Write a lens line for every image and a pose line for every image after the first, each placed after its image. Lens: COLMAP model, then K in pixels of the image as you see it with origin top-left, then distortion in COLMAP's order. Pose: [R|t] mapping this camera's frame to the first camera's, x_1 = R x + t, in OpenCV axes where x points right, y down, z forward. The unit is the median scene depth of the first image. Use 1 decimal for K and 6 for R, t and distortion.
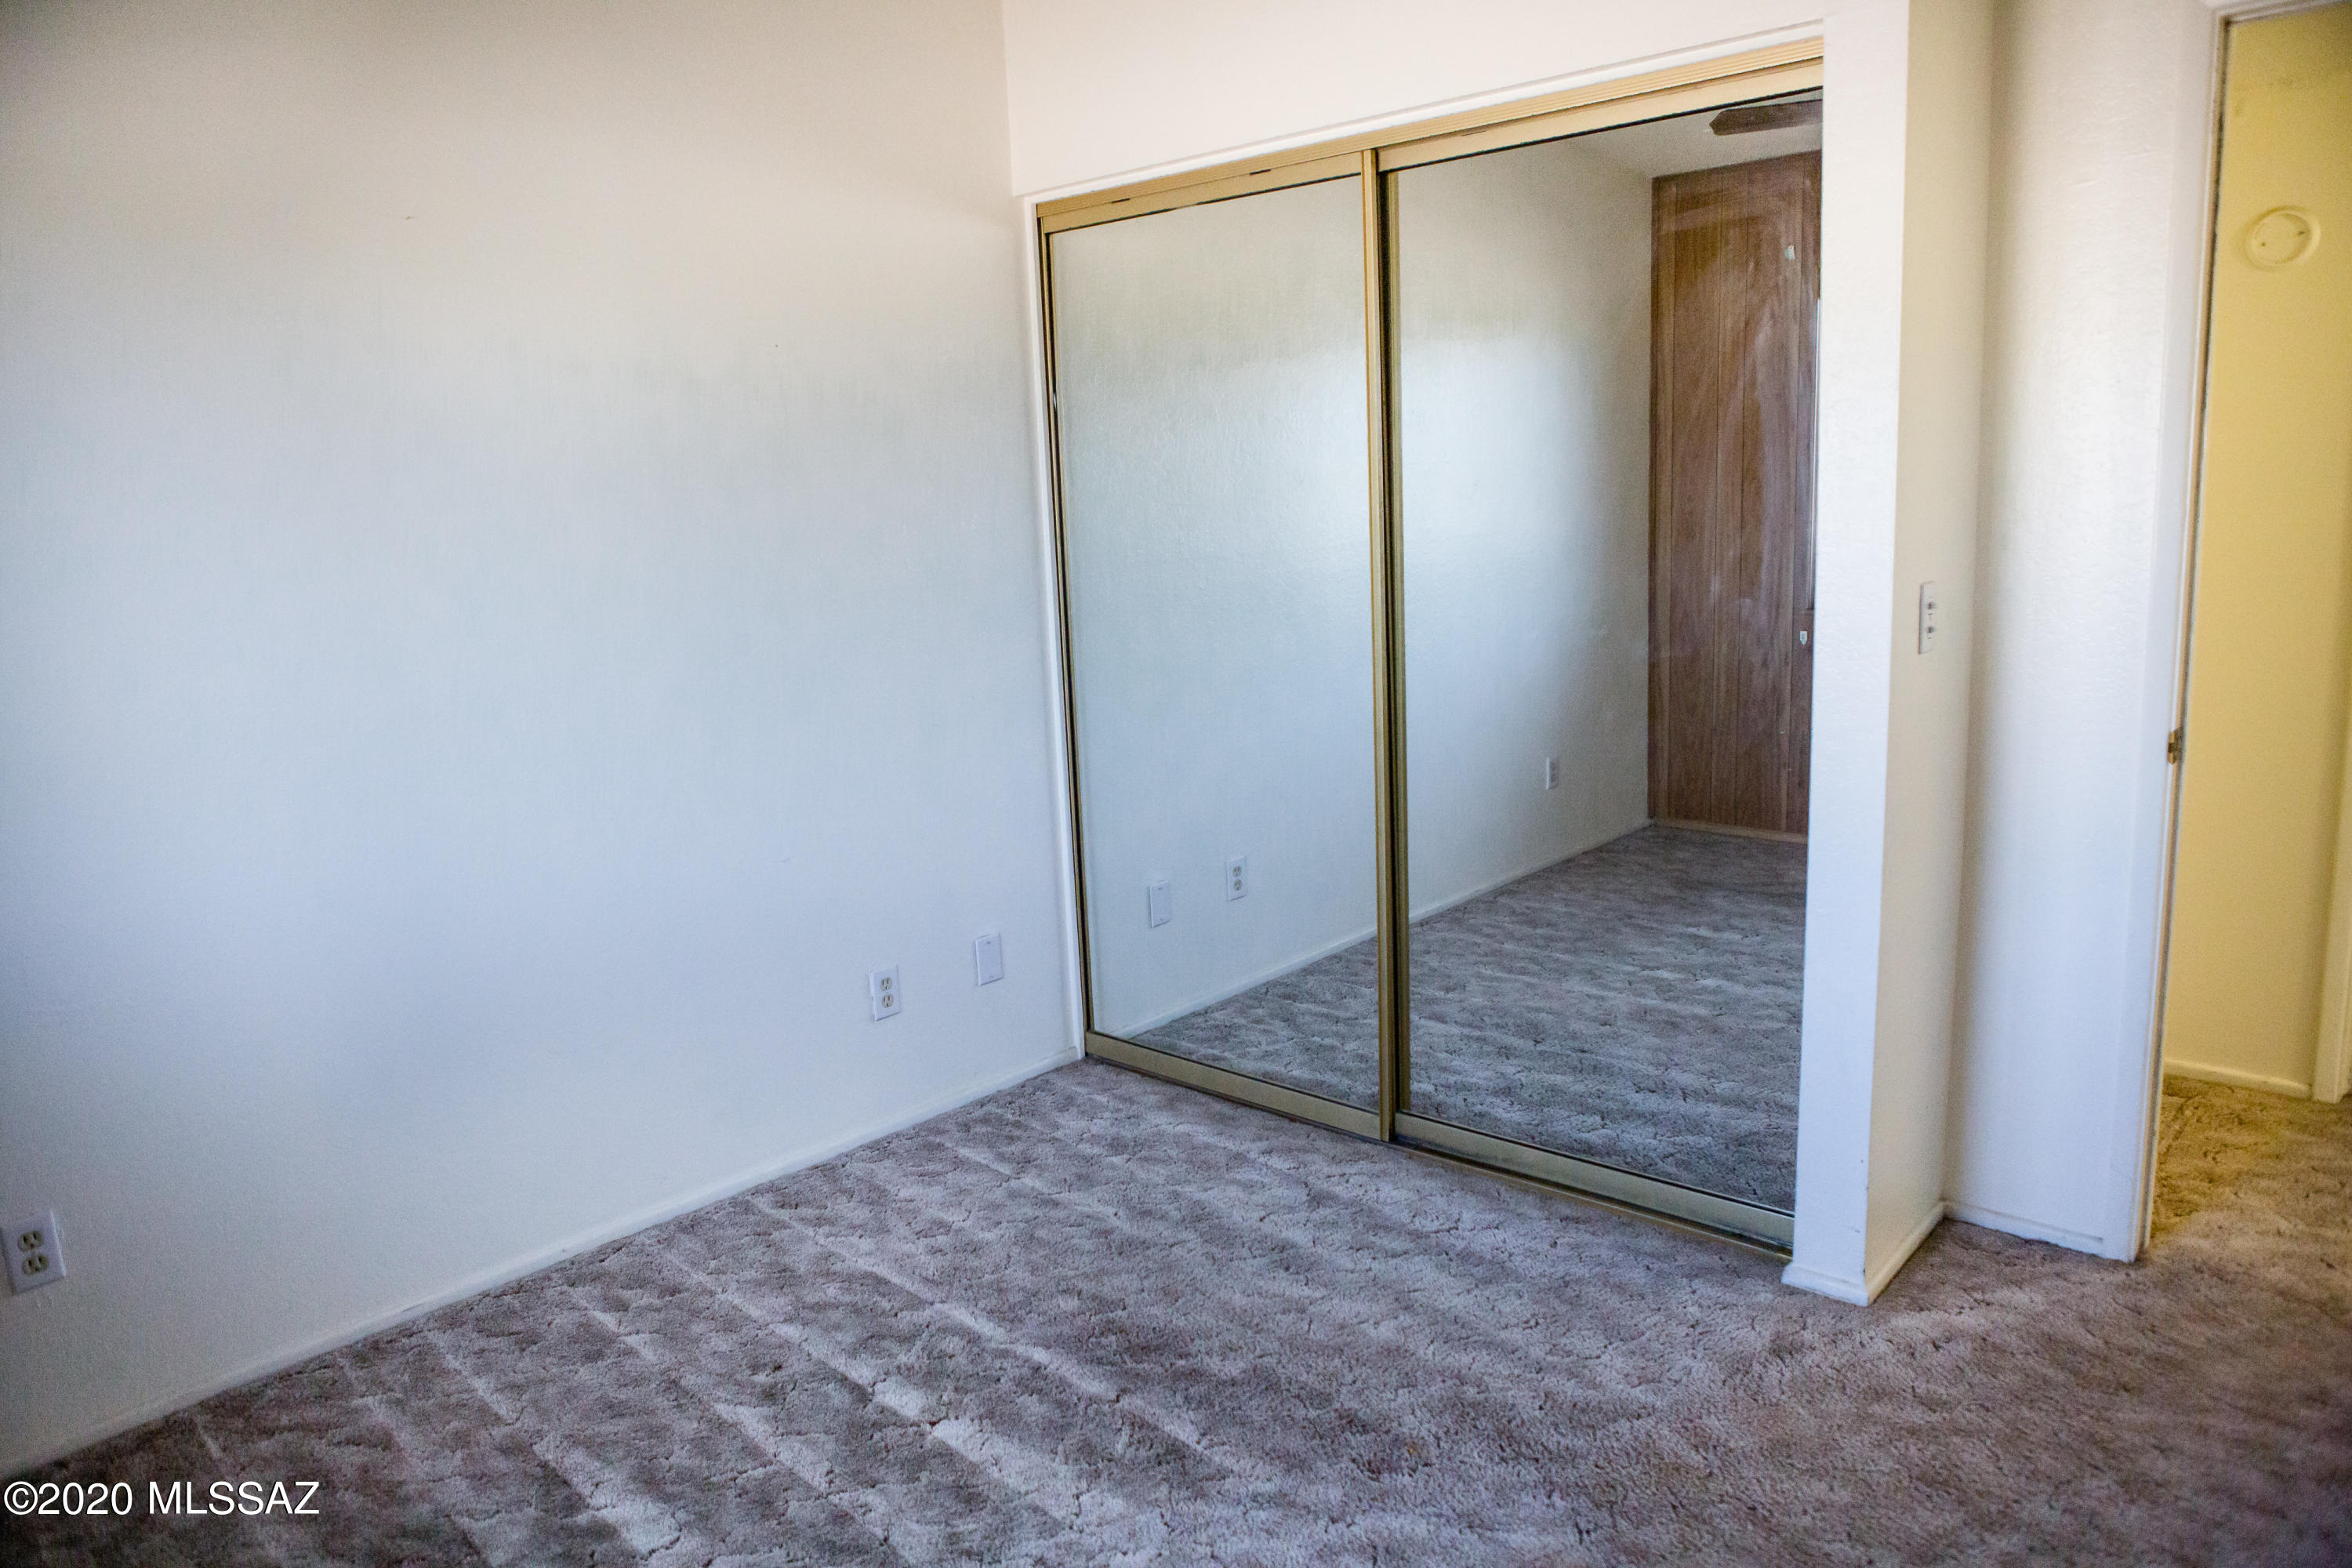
lens RADIAL K [[1600.0, 0, 1176.0], [0, 1600.0, 784.0], [0, 0, 1]] dist [-0.093338, 0.002425]
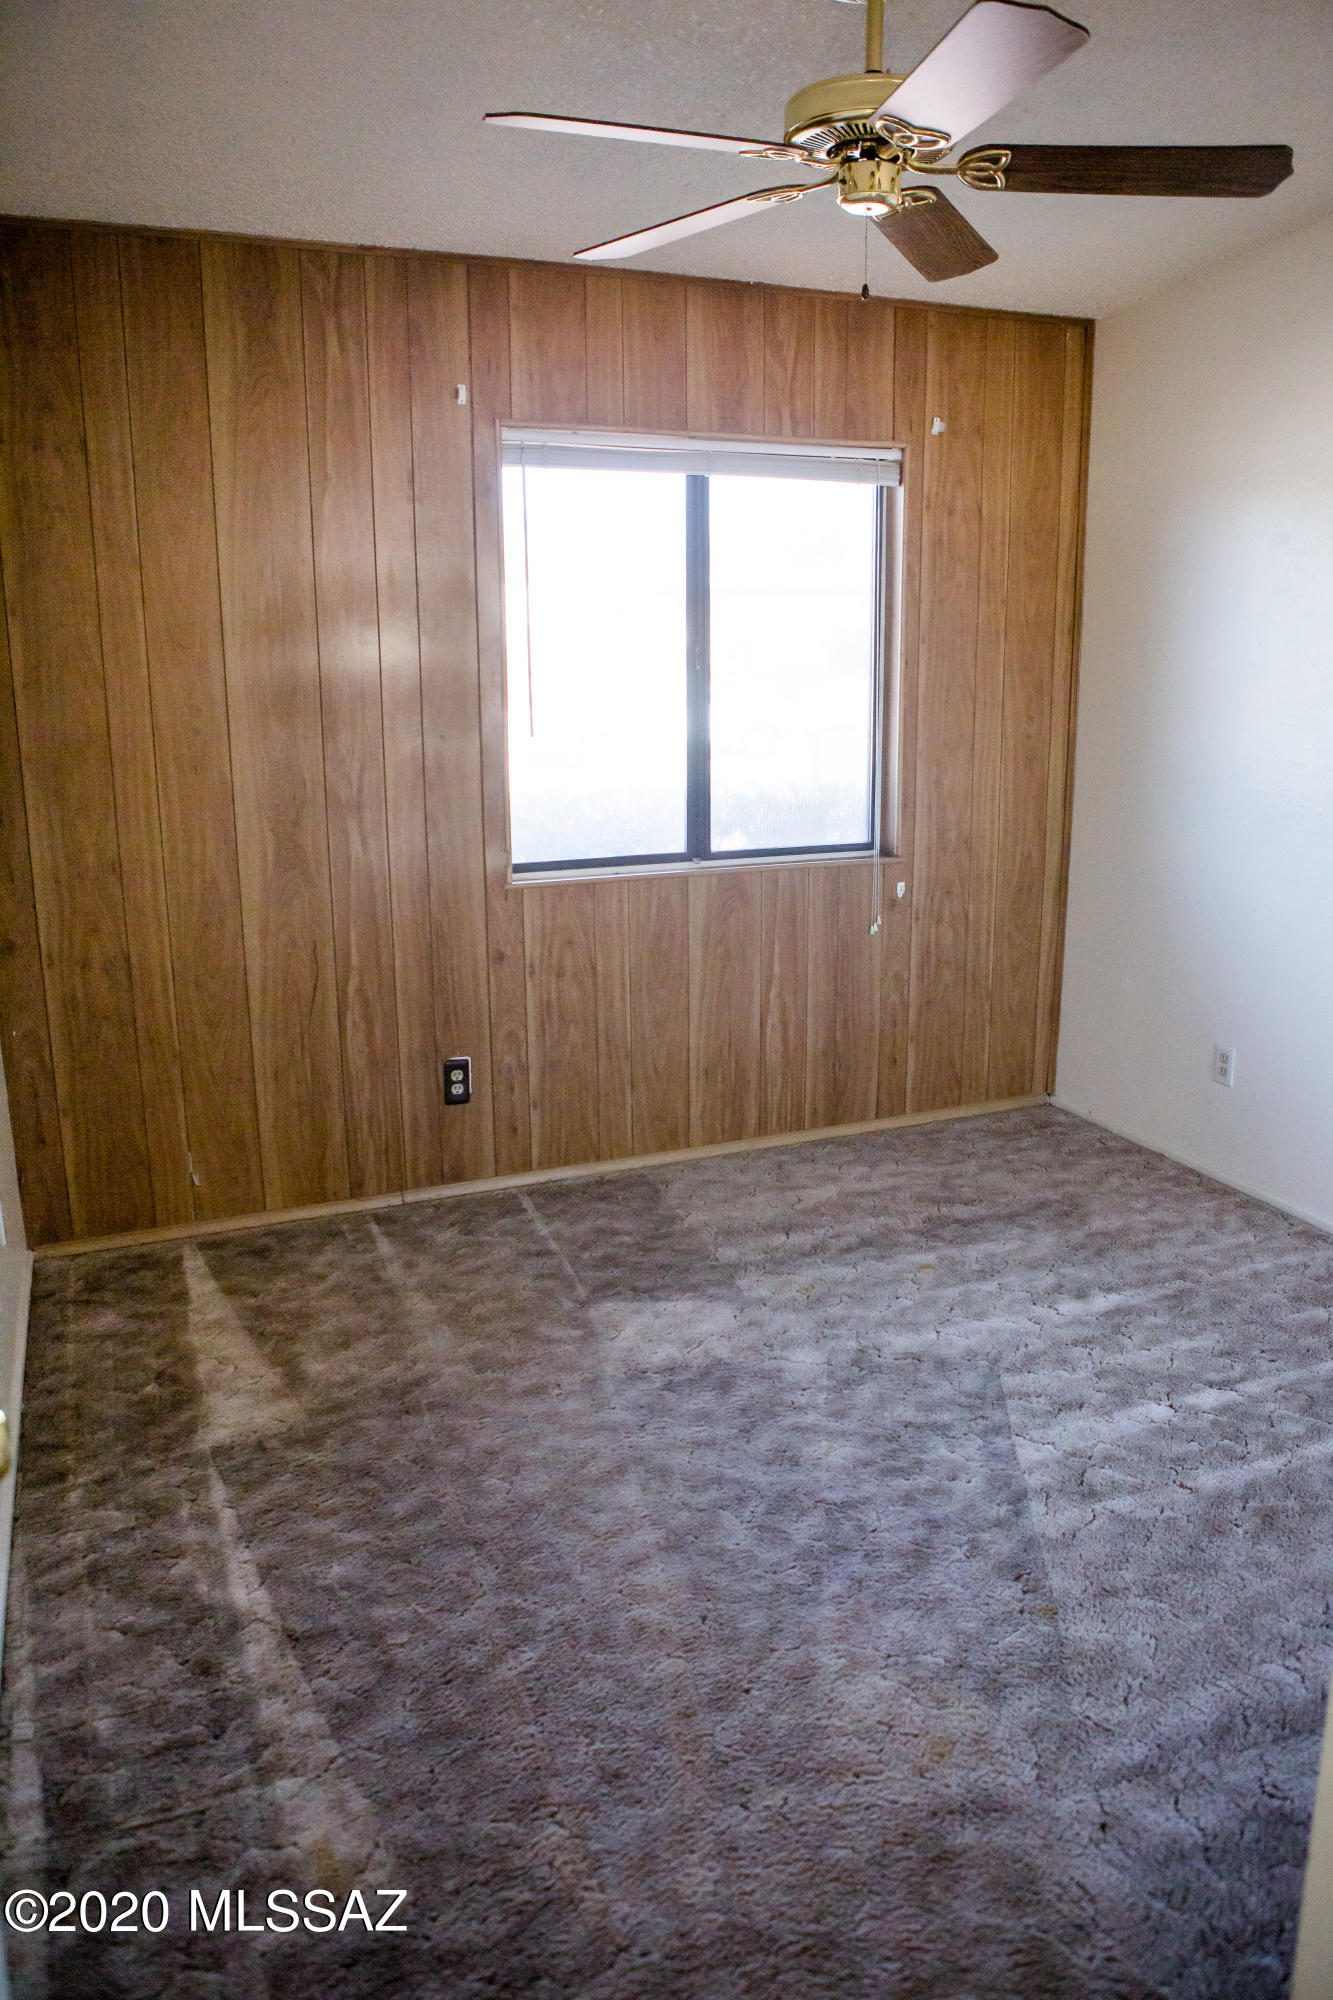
lens RADIAL K [[1360.6, 0, 666.5], [0, 1360.6, 1000.0], [0, 0, 1]] dist [-0.093338, 0.002425]
pose [[-0.433359, 0.258415, -0.863378, 0.878554], [-0.140105, 0.927043, 0.347795, -0.221379], [0.890264, 0.271684, -0.365537, 0.940452]]
